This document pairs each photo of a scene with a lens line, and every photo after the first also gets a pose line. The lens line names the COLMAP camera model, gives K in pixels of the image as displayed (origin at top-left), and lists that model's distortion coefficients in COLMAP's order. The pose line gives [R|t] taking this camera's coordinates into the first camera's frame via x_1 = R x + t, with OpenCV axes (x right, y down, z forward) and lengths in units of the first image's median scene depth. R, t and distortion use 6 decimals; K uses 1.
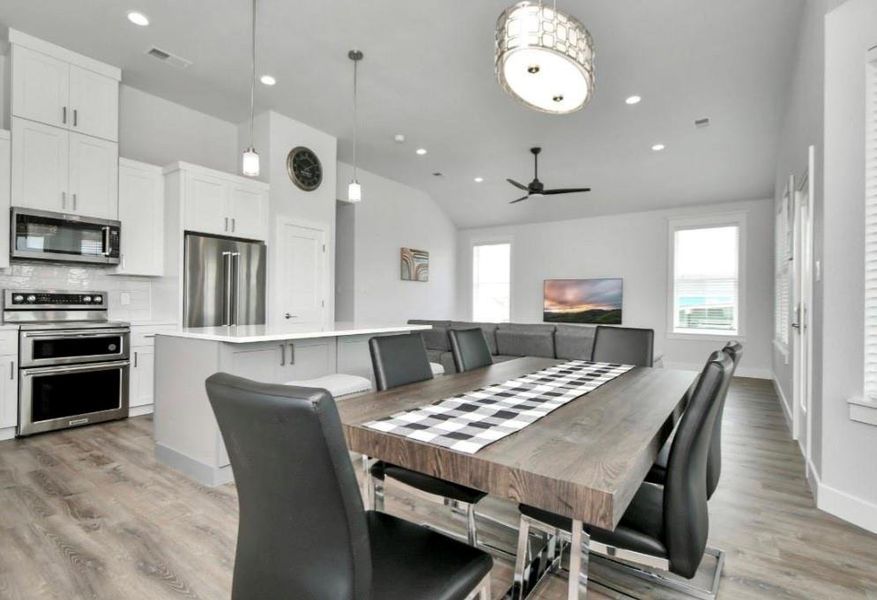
lens RADIAL K [[436.3, 0, 429.0], [0, 436.3, 295.9], [0, 0, 1]] dist [-0.002211, -0.000274]
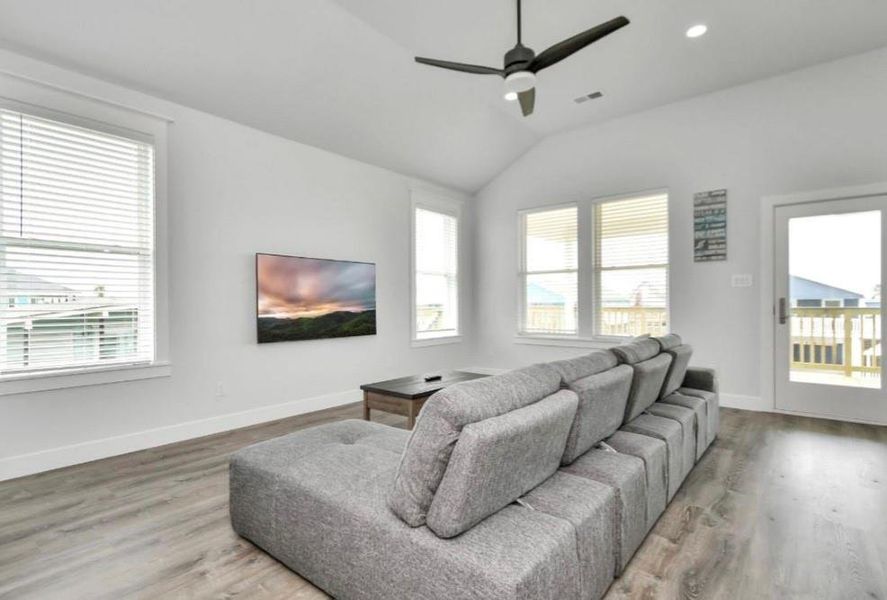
lens RADIAL K [[439.9, 0, 432.5], [0, 439.9, 306.3], [0, 0, 1]] dist [-0.002832, -0.000907]
pose [[0.077353, -0.015706, 0.996880, -0.299863], [-0.009257, 0.999822, 0.016471, 0.018232], [-0.996961, -0.010502, 0.077194, 1.262994]]
